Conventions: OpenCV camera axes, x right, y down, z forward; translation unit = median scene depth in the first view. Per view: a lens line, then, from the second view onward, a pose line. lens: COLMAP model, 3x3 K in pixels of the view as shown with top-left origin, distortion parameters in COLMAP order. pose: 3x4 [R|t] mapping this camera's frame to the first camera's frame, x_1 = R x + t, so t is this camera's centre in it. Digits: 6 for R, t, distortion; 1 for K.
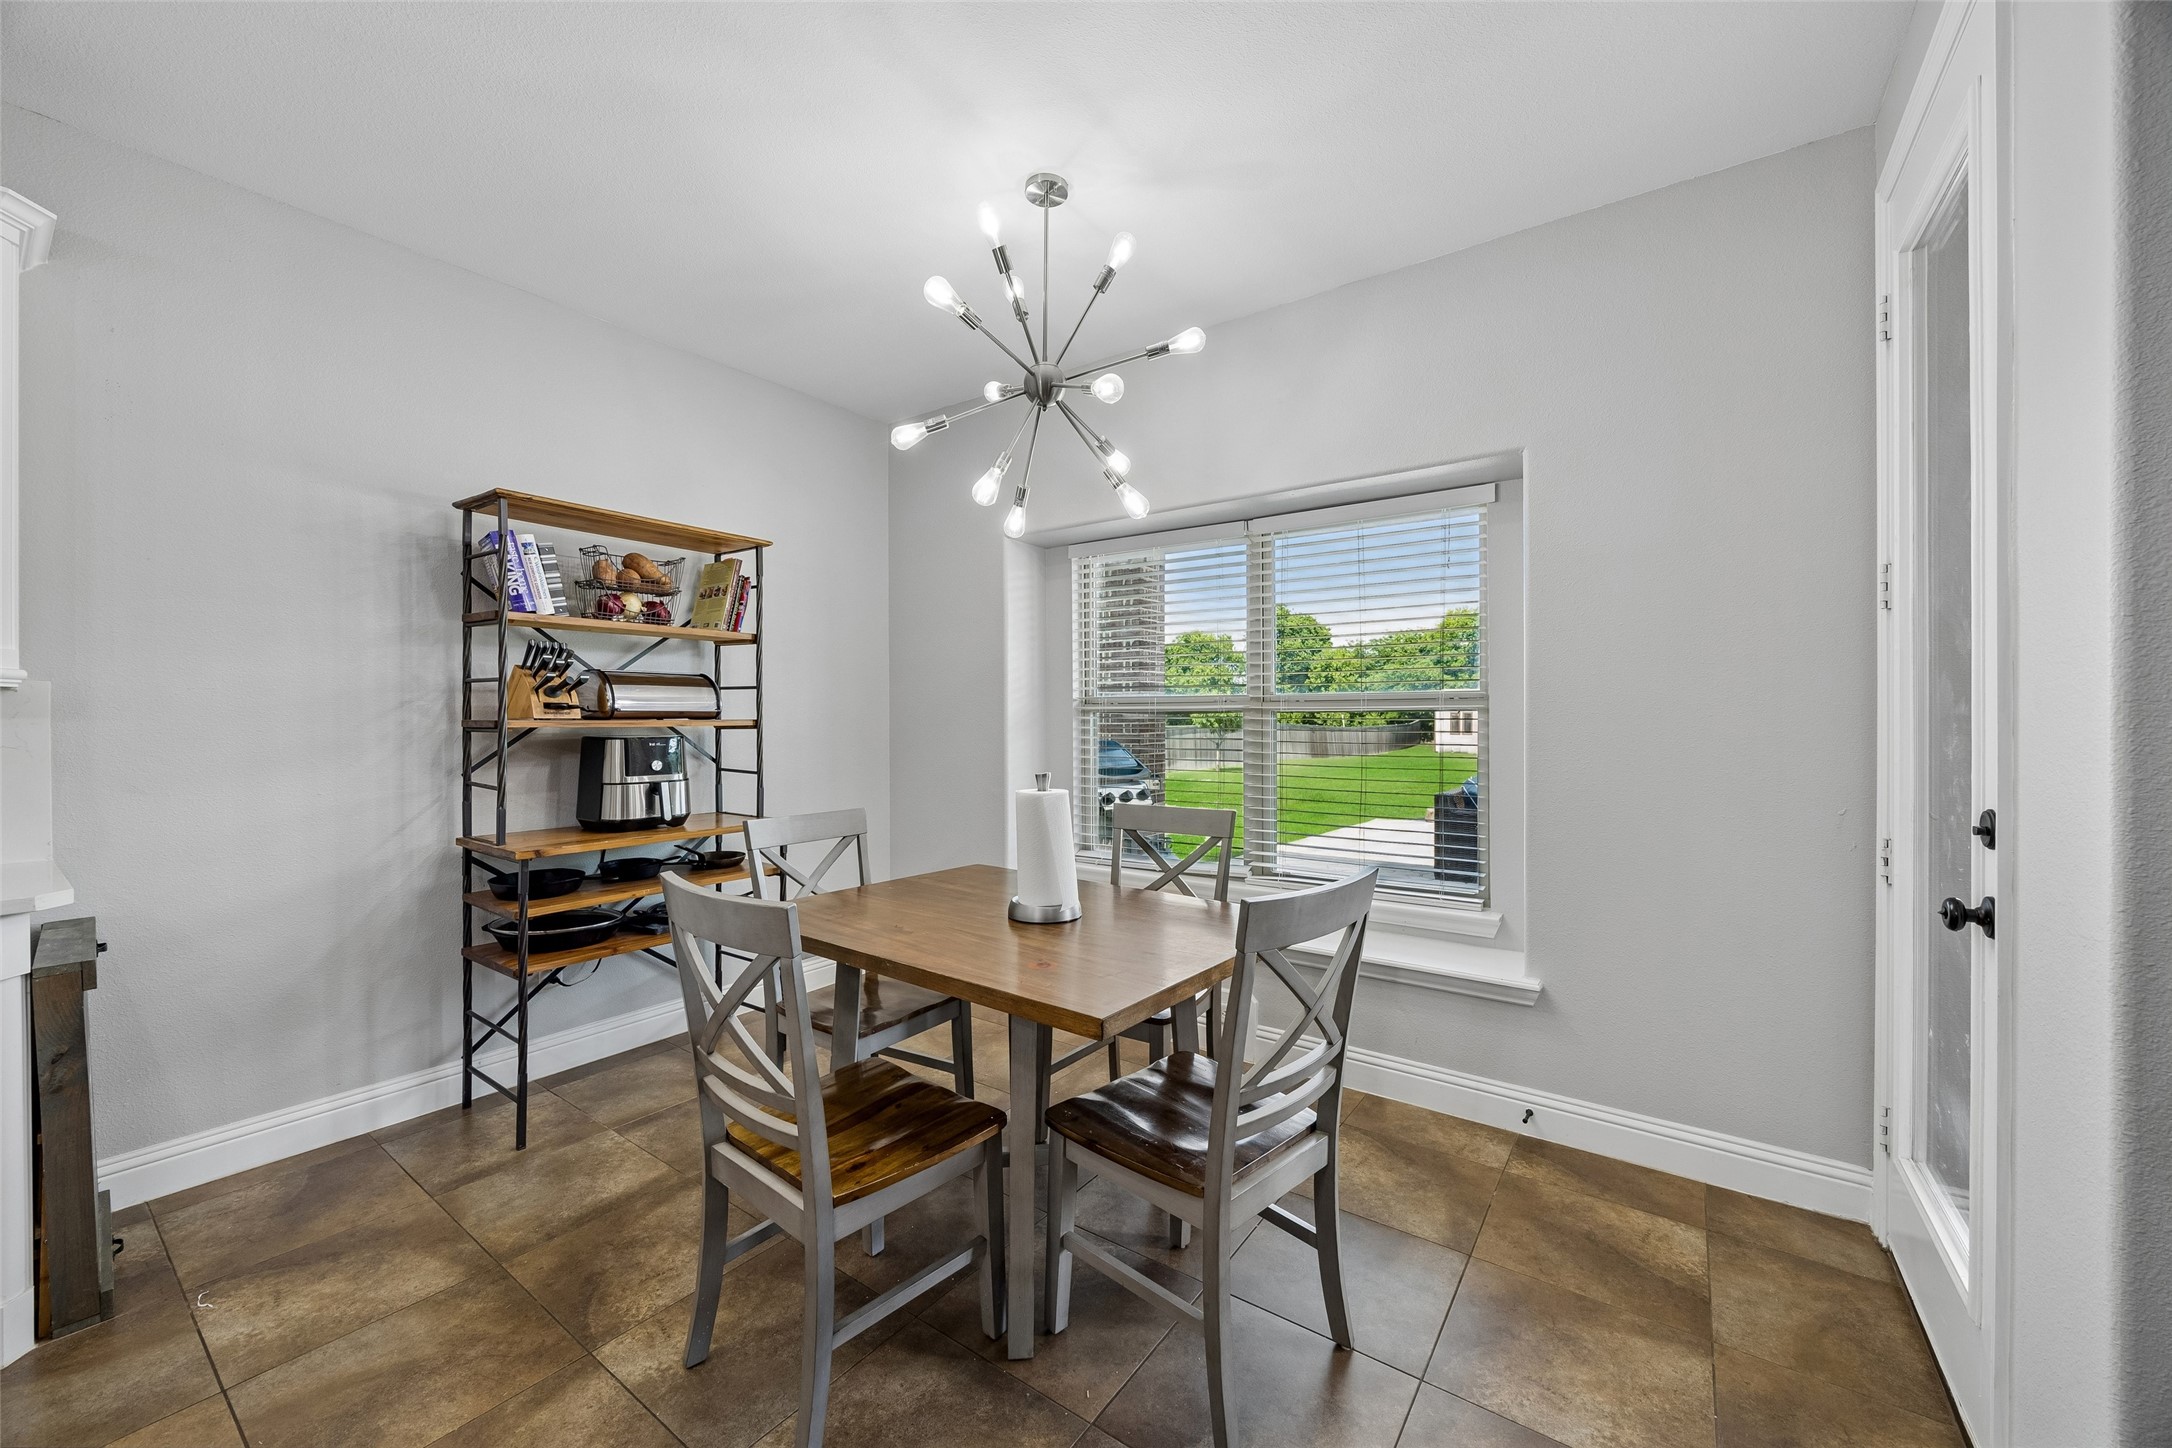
lens RADIAL K [[826.2, 0, 1077.6], [0, 826.2, 718.8], [0, 0, 1]] dist [-0.002025, -0.000742]
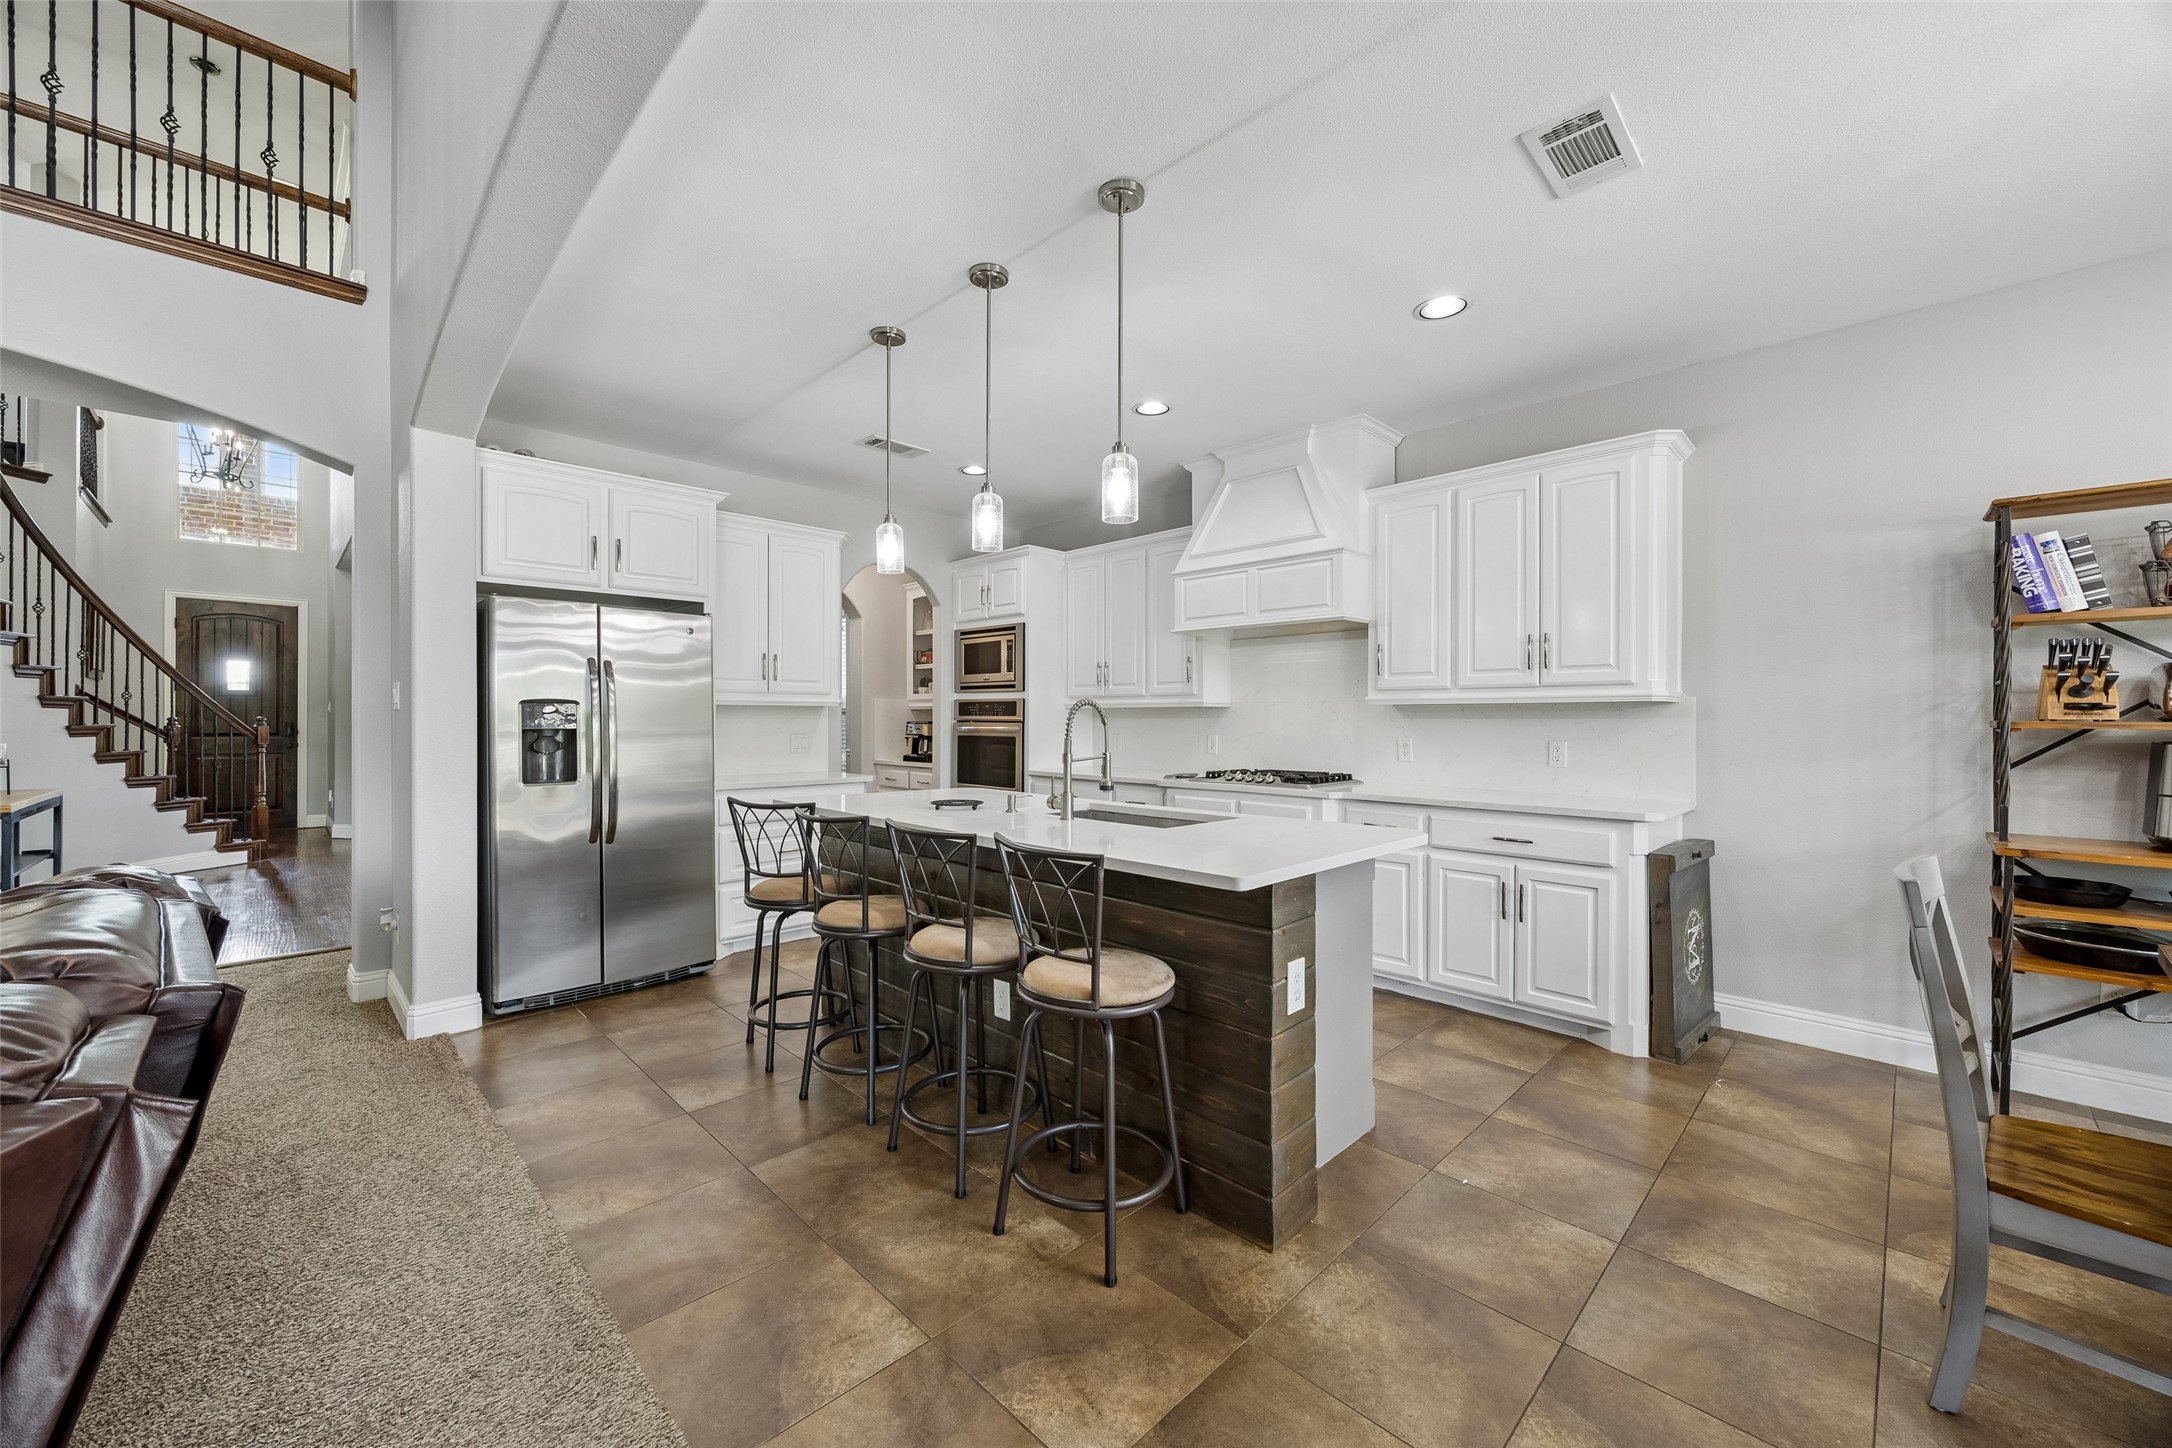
lens RADIAL K [[826.2, 0, 1077.6], [0, 826.2, 718.8], [0, 0, 1]] dist [-0.002025, -0.000742]
pose [[-0.165346, 0.000965, -0.986235, 0.487158], [-0.004085, 0.999990, 0.001663, 0.001955], [0.986227, 0.004304, -0.165341, 0.020138]]
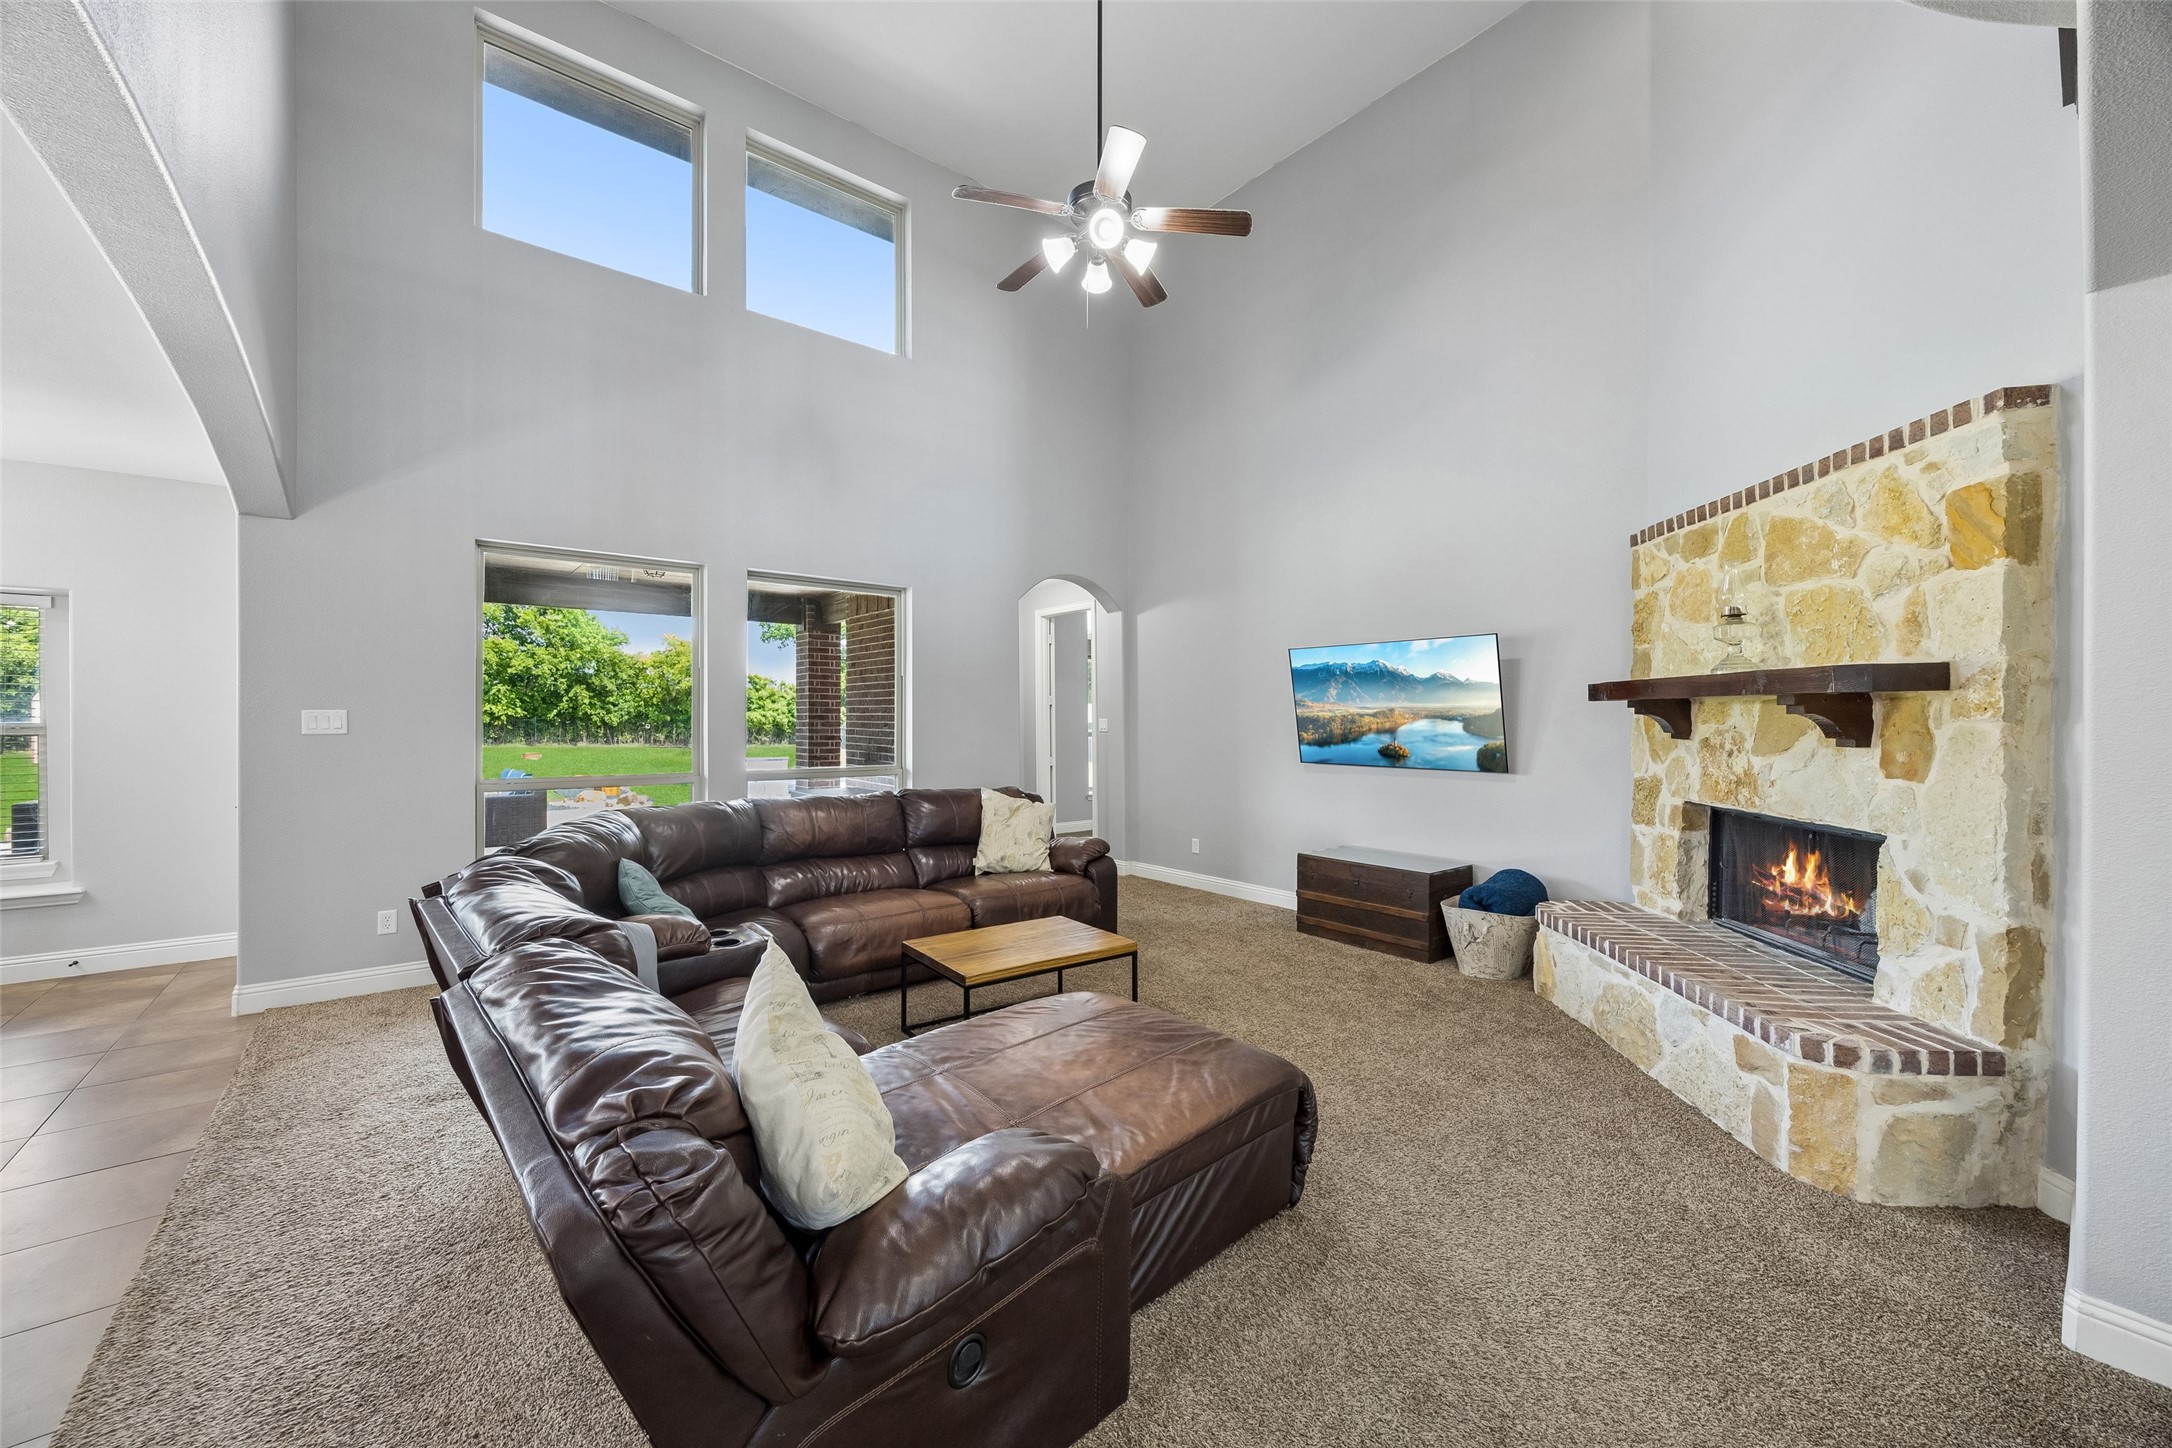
lens RADIAL K [[826.2, 0, 1077.6], [0, 826.2, 718.8], [0, 0, 1]] dist [-0.002025, -0.000742]
pose [[0.258537, -0.001790, 0.966000, -0.566319], [0.000333, 0.999998, 0.001764, -0.048739], [-0.966001, -0.000135, 0.258537, -1.445862]]
